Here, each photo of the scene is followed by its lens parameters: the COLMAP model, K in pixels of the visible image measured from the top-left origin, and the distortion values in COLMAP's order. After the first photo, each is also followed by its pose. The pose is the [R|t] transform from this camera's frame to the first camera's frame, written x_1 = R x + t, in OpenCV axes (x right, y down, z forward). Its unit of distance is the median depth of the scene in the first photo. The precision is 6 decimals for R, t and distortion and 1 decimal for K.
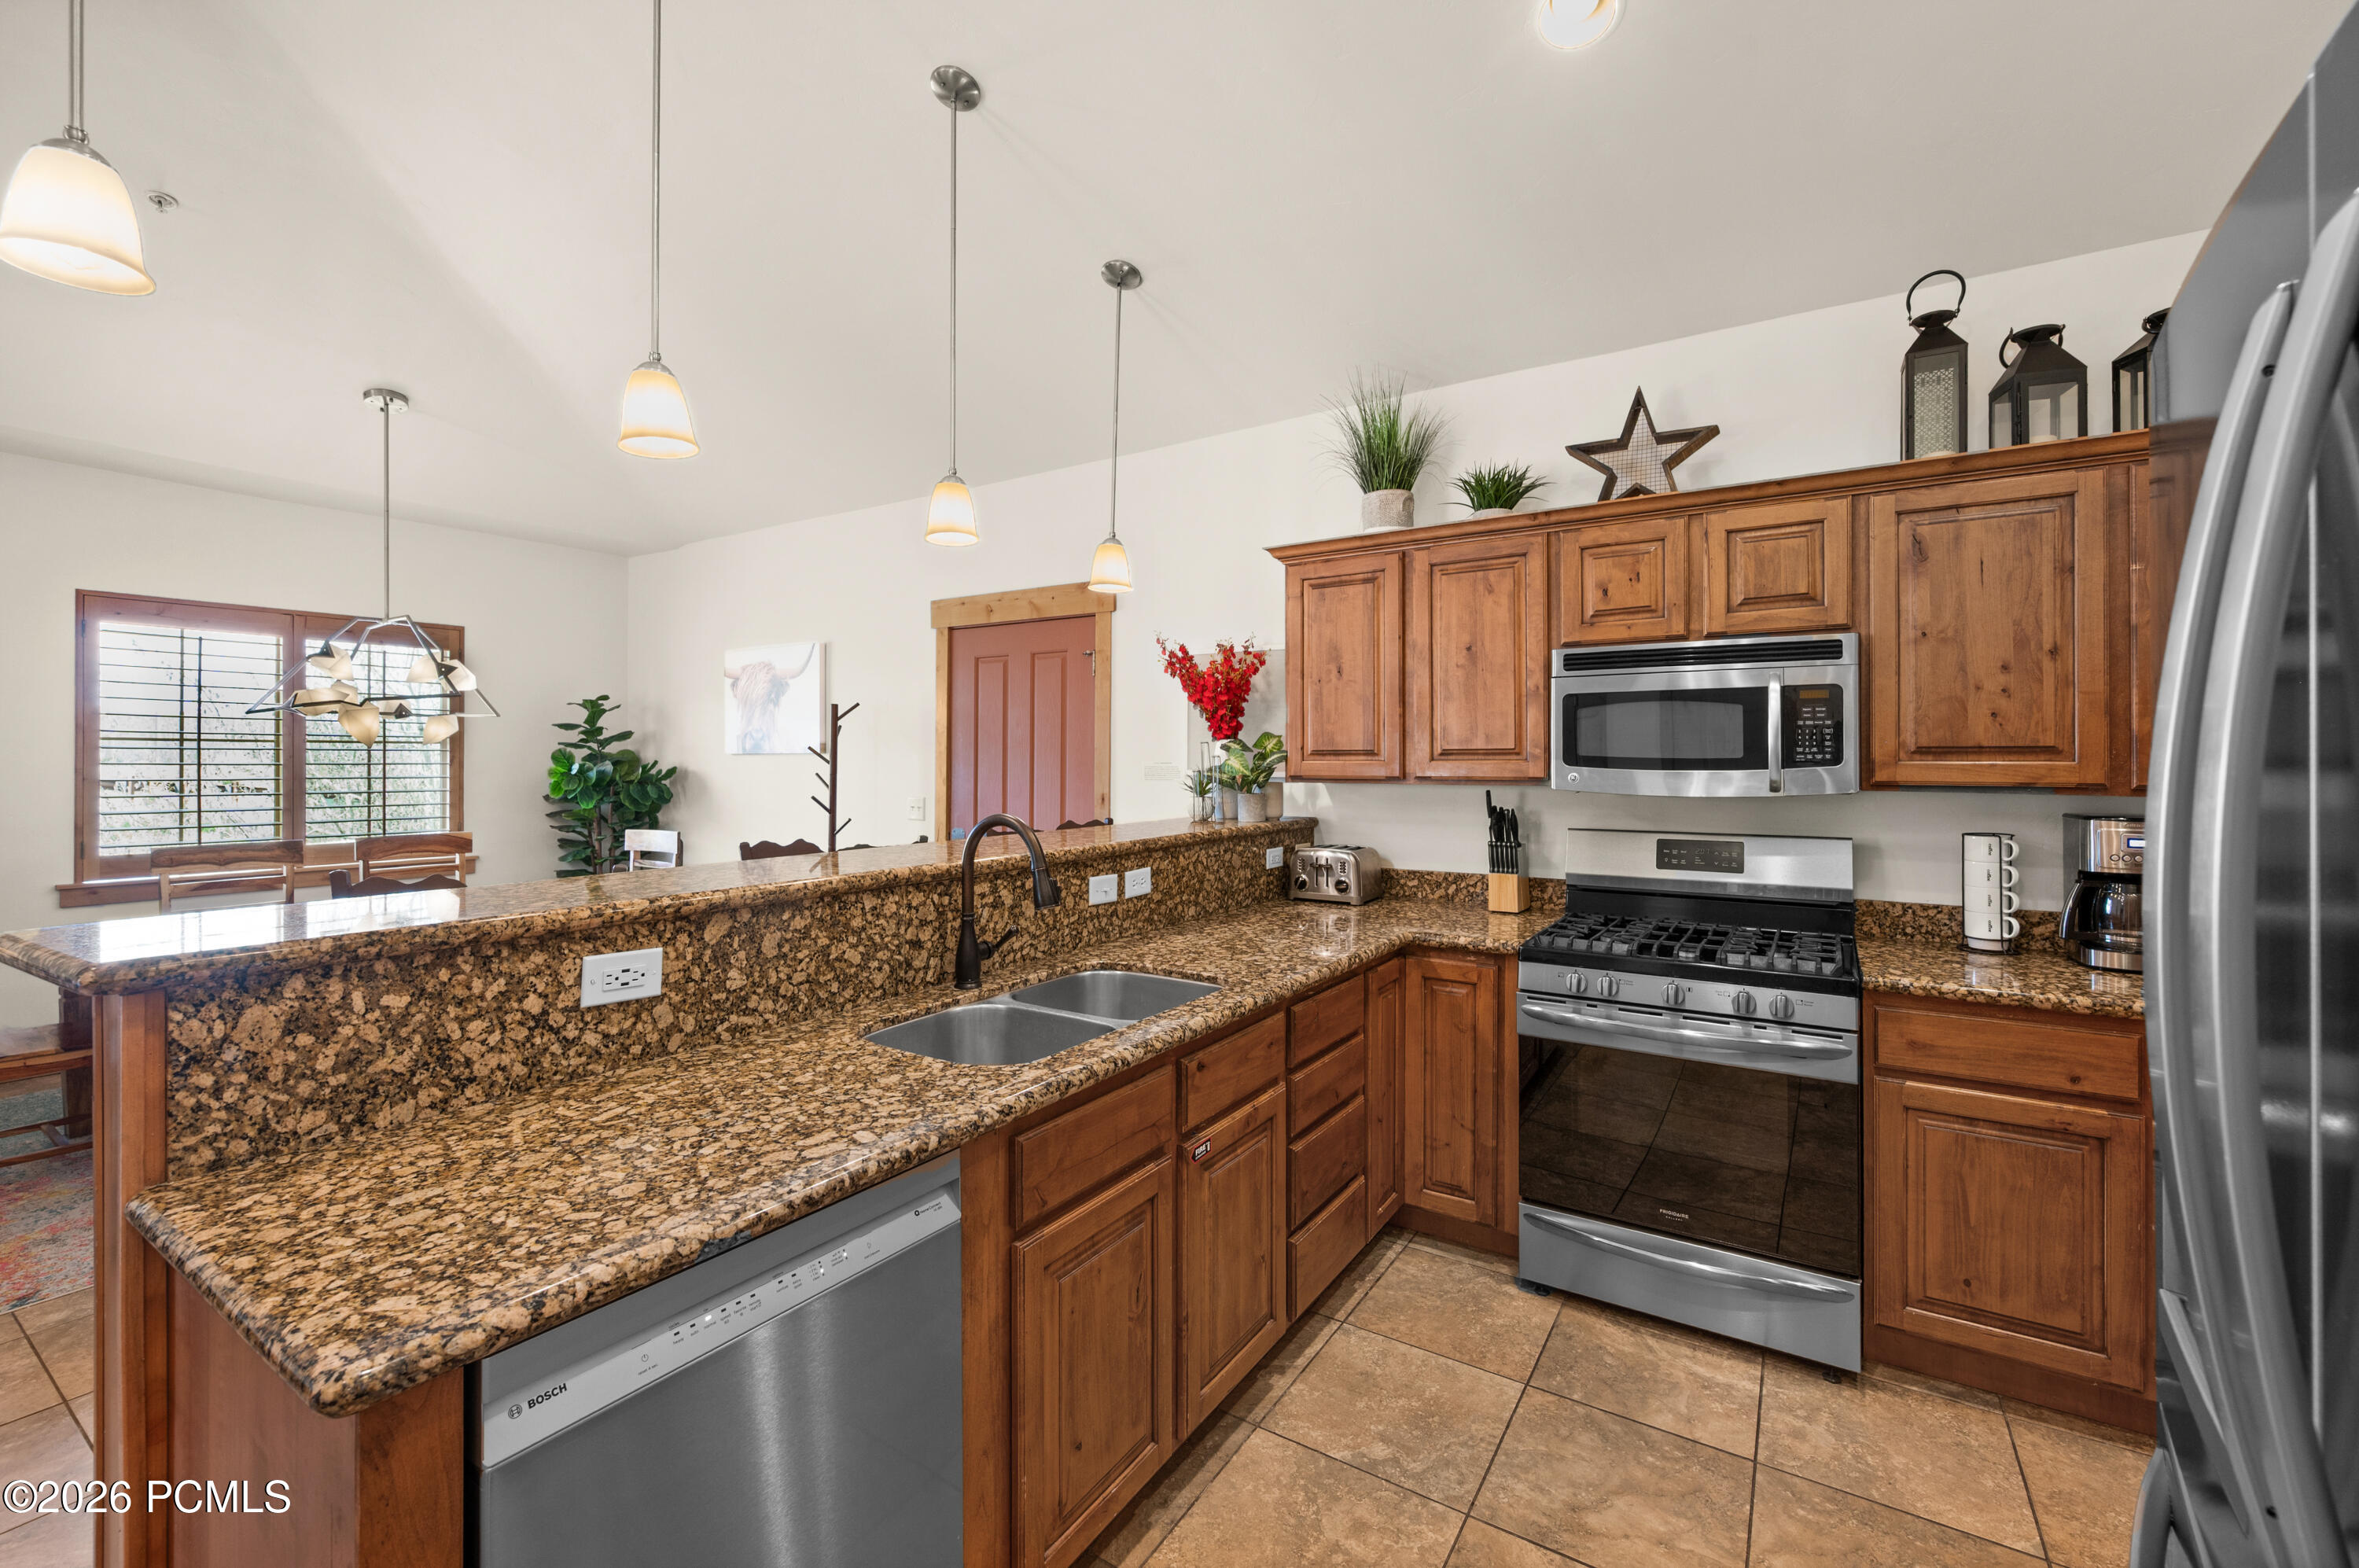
lens RADIAL K [[947.4, 0, 1145.6], [0, 947.4, 756.1], [0, 0, 1]] dist [-0.003978, 0.000083]
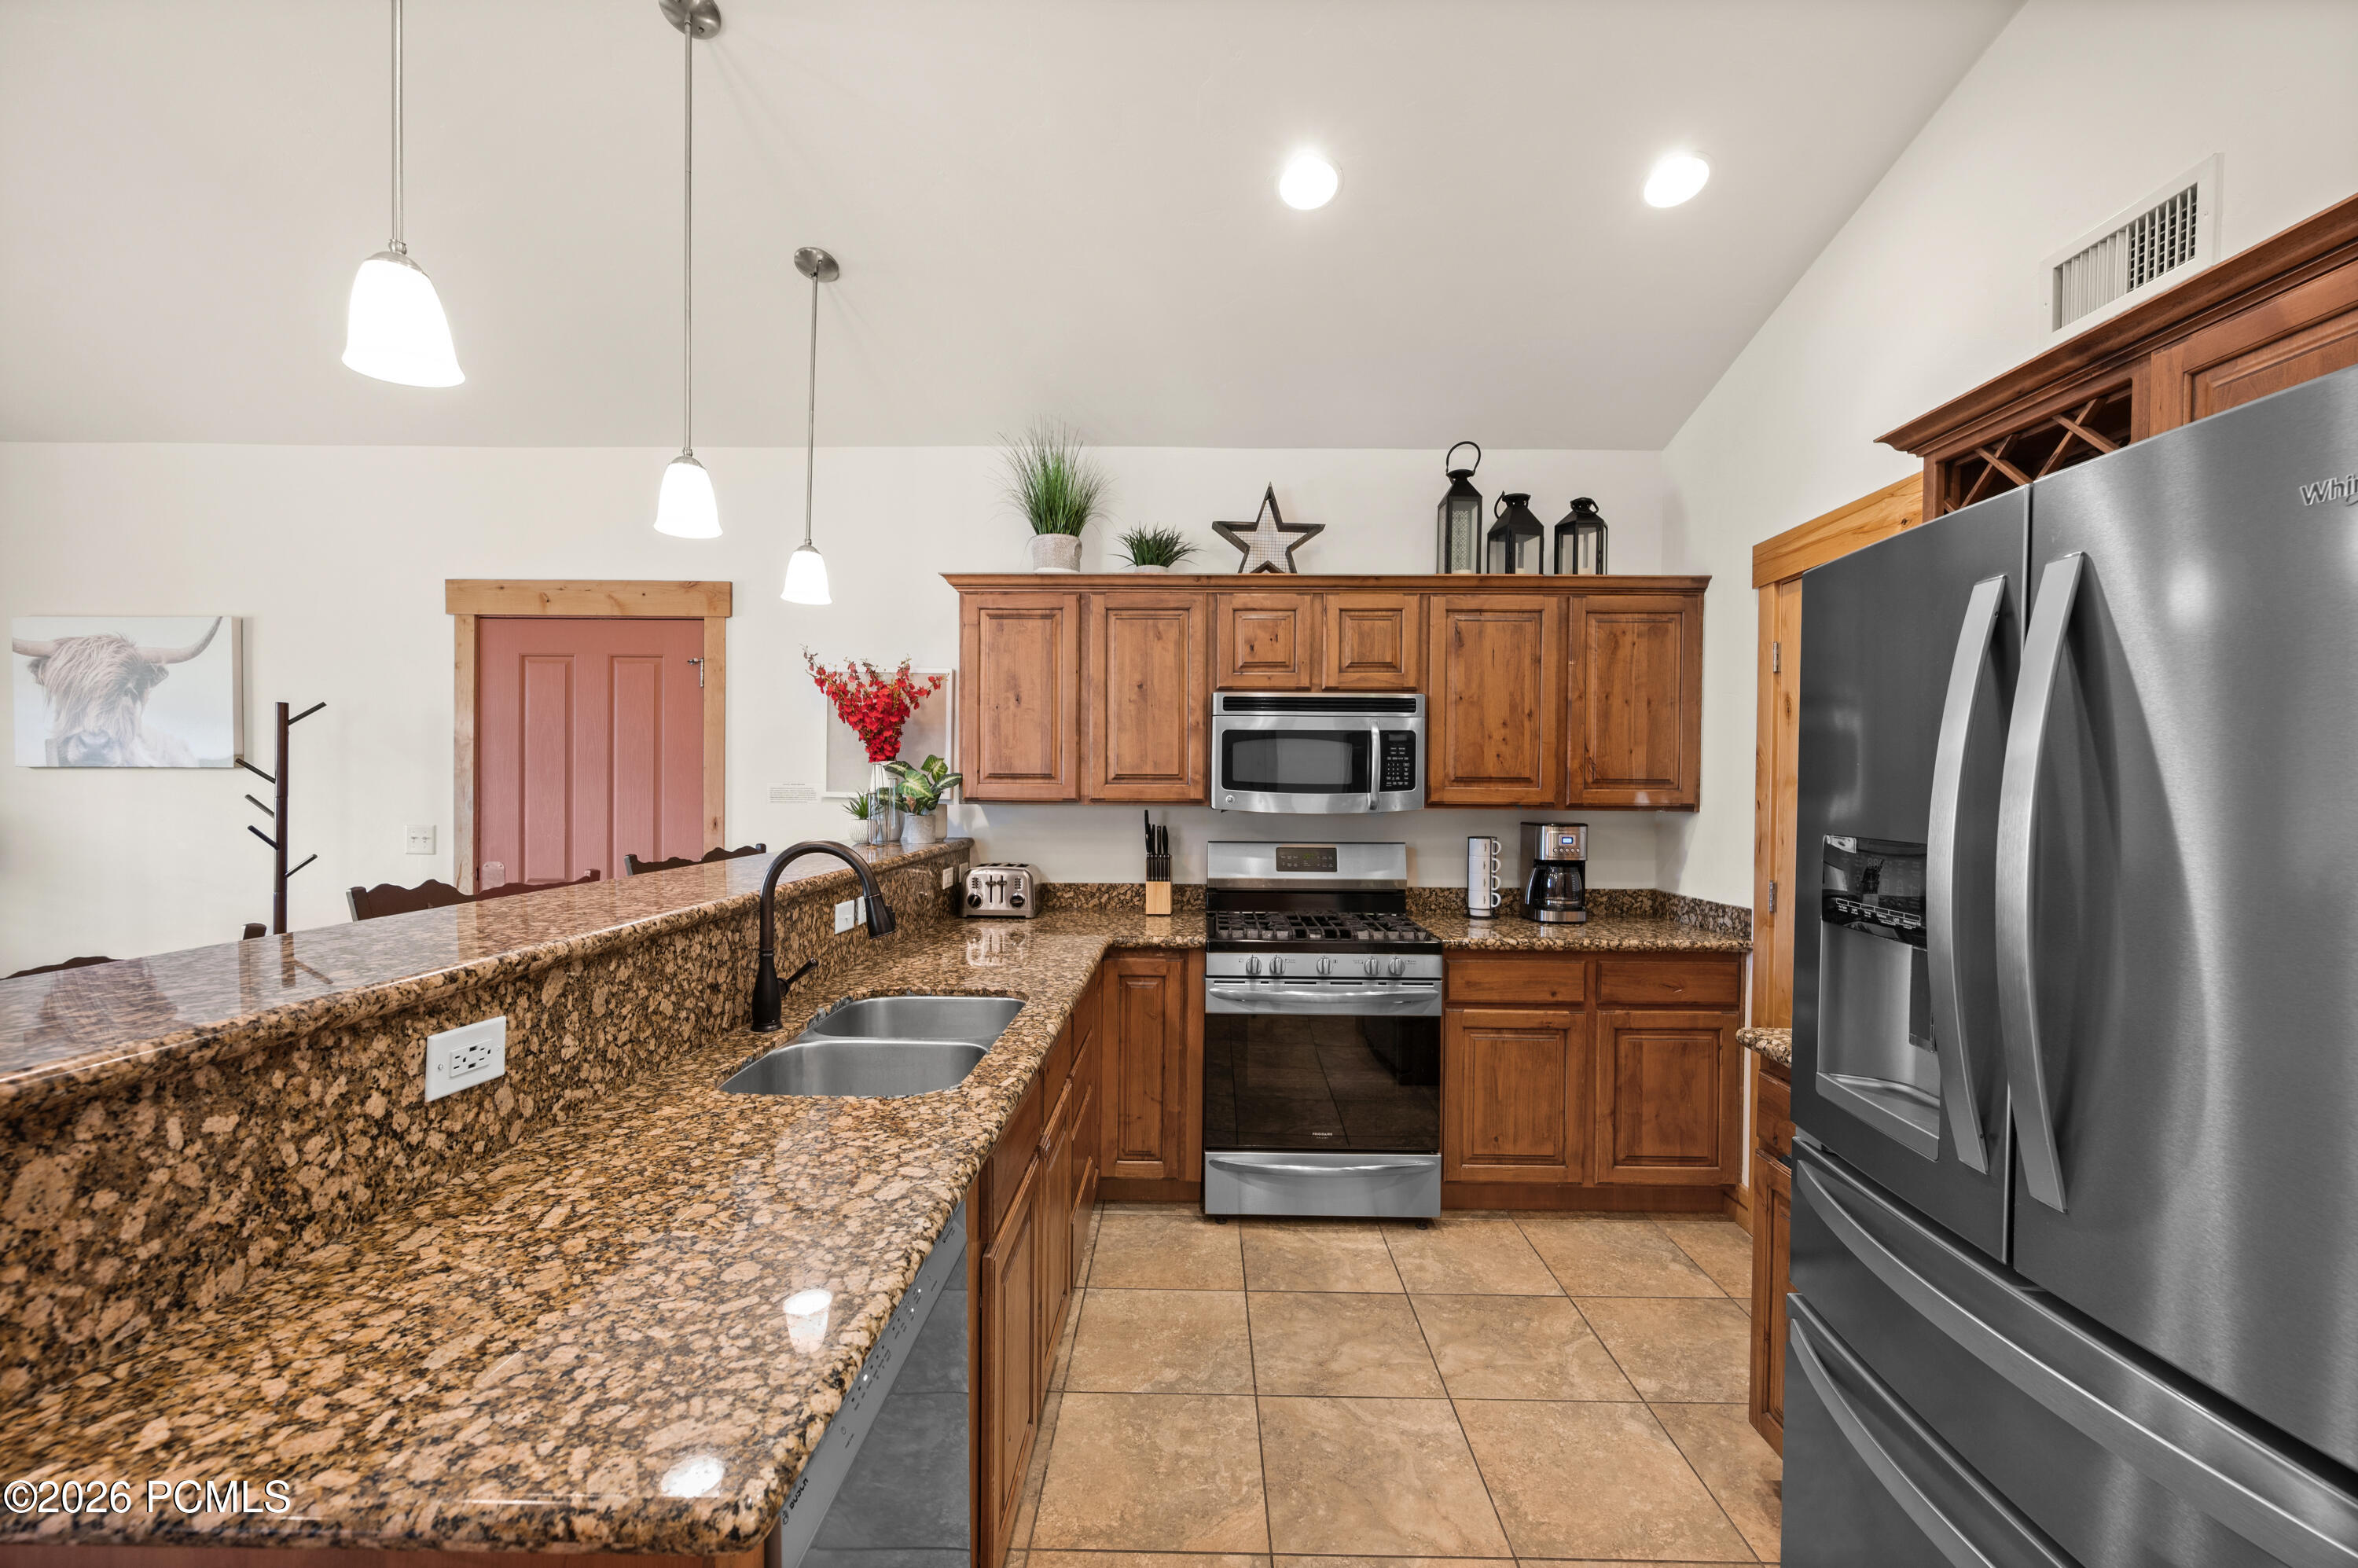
lens RADIAL K [[947.0, 0, 1158.8], [0, 947.0, 801.2], [0, 0, 1]] dist [-0.003978, 0.000083]
pose [[0.847783, -0.002100, 0.530340, -0.302899], [-0.011860, 0.999667, 0.022919, -0.001577], [-0.530211, -0.025720, 0.847475, 0.026341]]
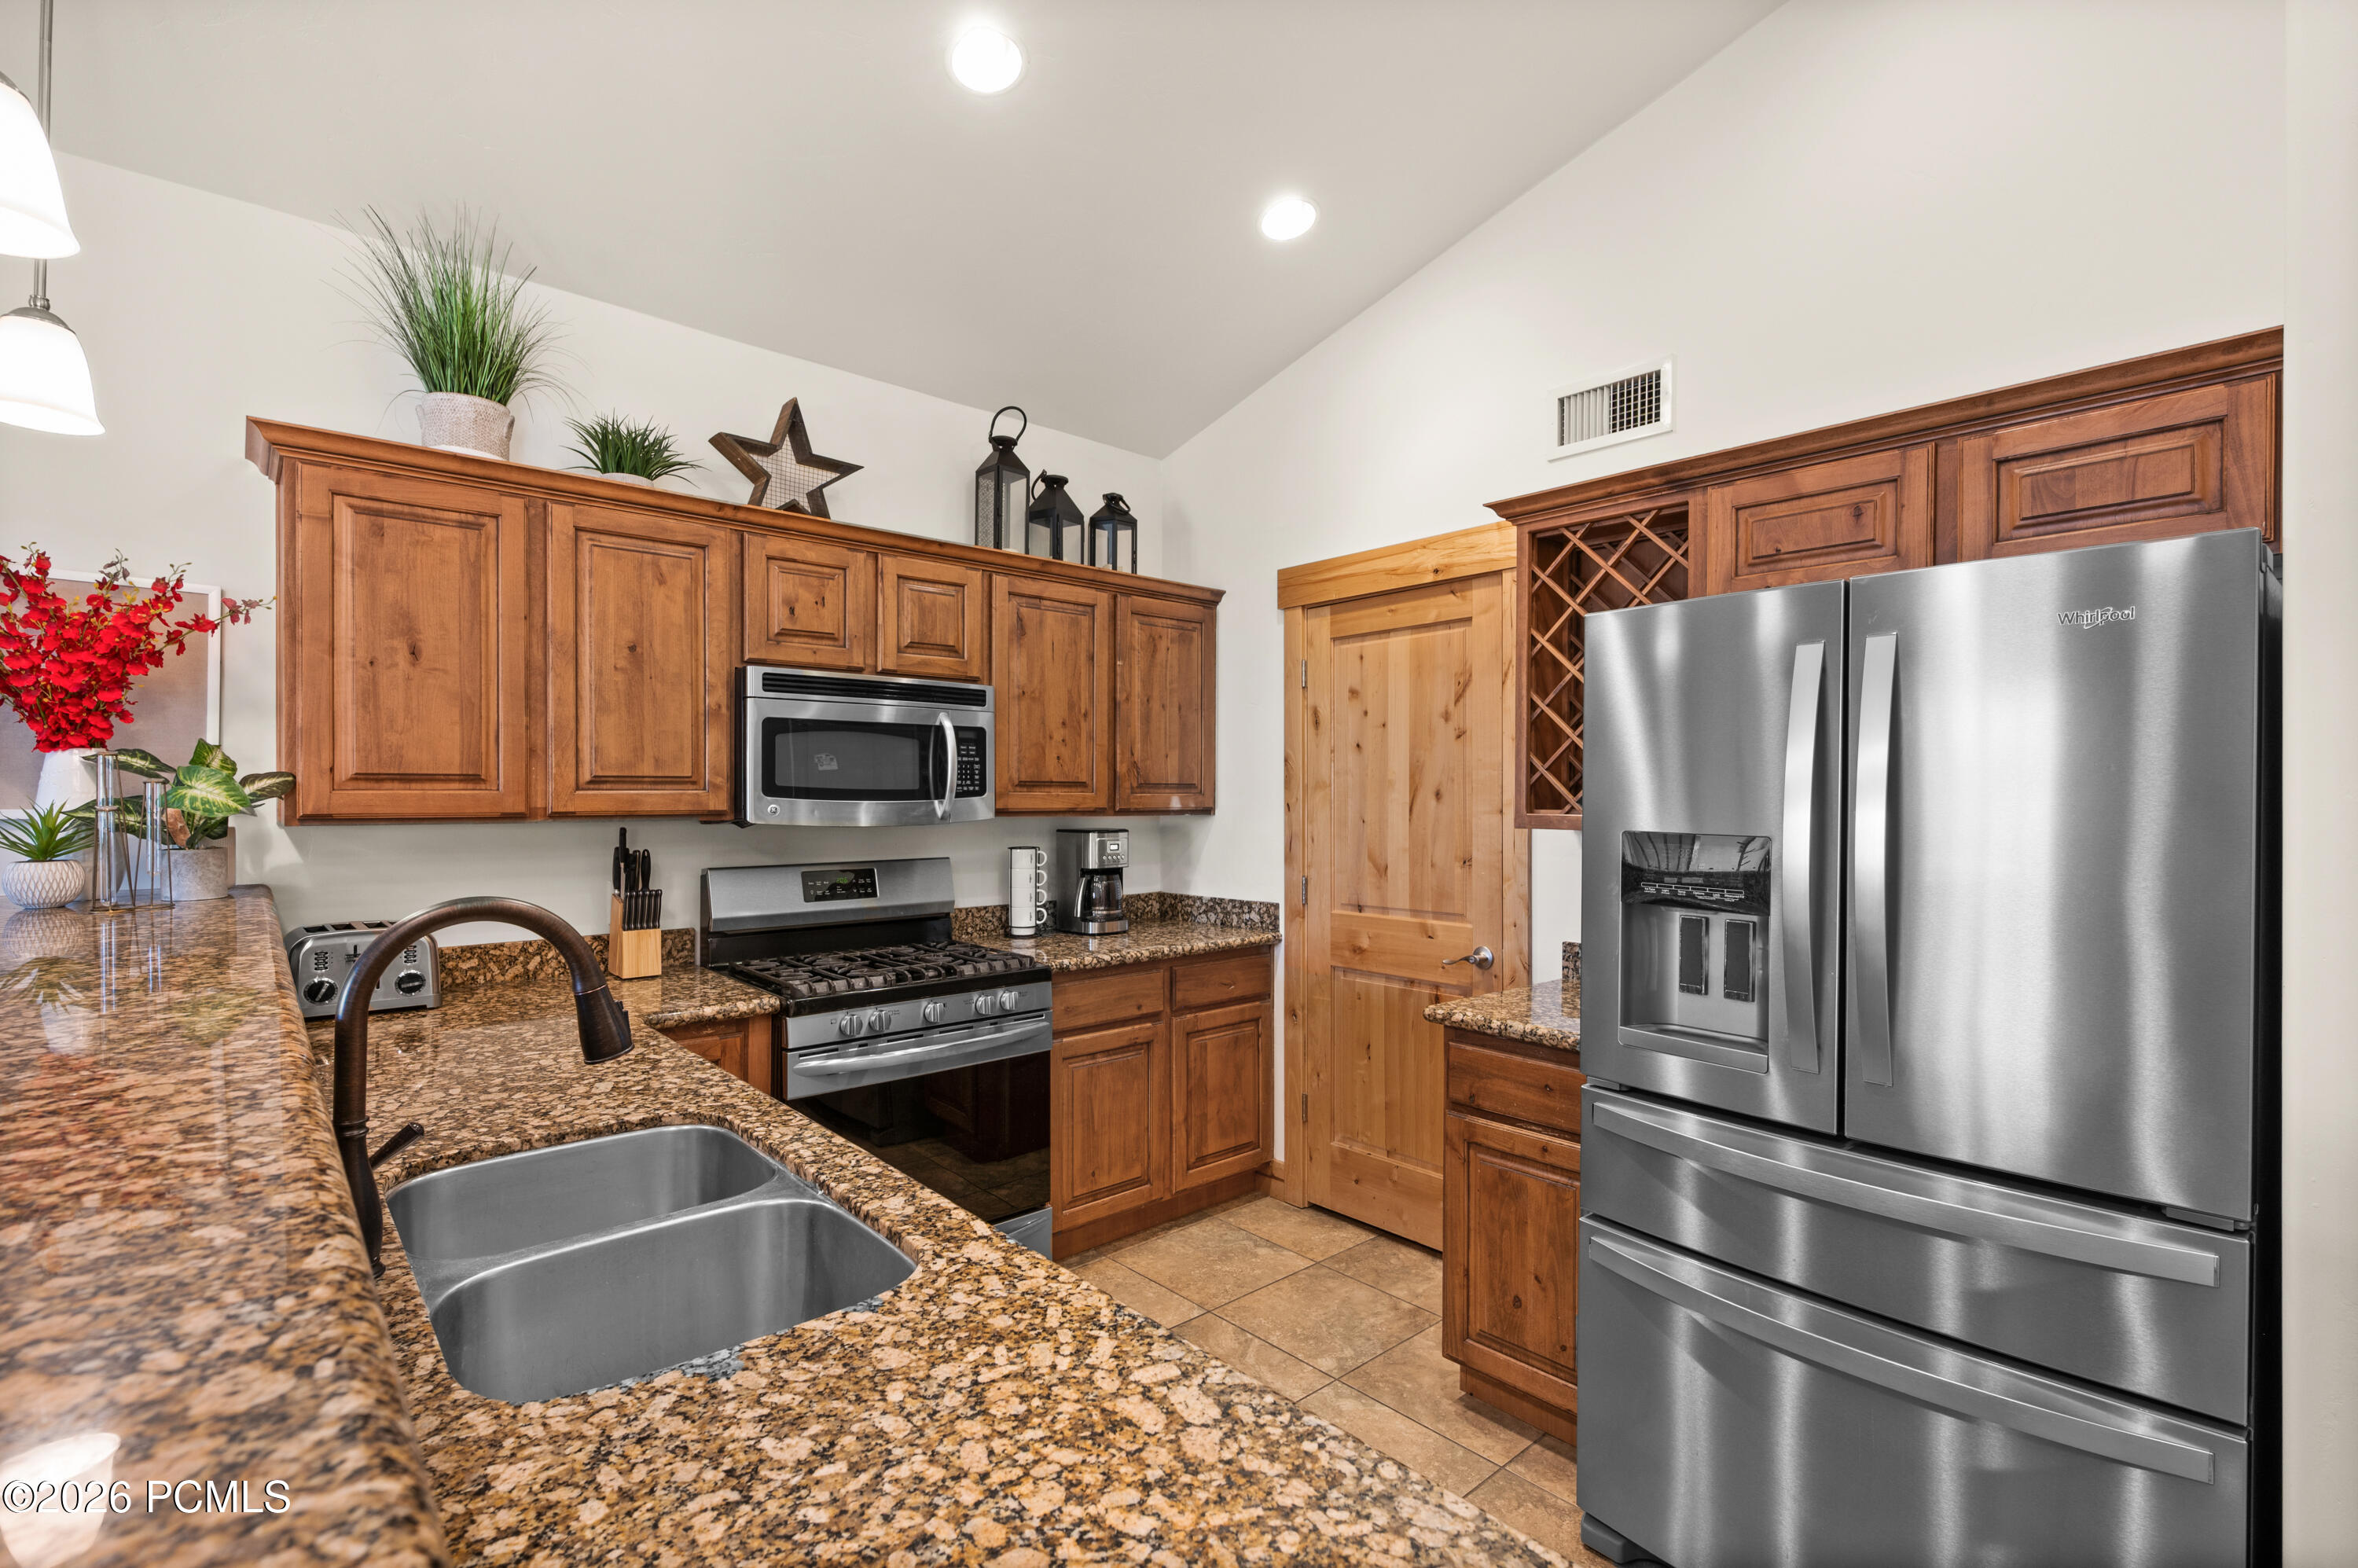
lens RADIAL K [[1083.7, 0, 1194.4], [0, 1083.7, 794.9], [0, 0, 1]] dist [0.002124, 0.000196]
pose [[0.248218, -0.001354, 0.968703, -0.515520], [-0.011010, 0.999930, 0.004218, -0.000548], [-0.968642, -0.011713, 0.248186, 0.402484]]
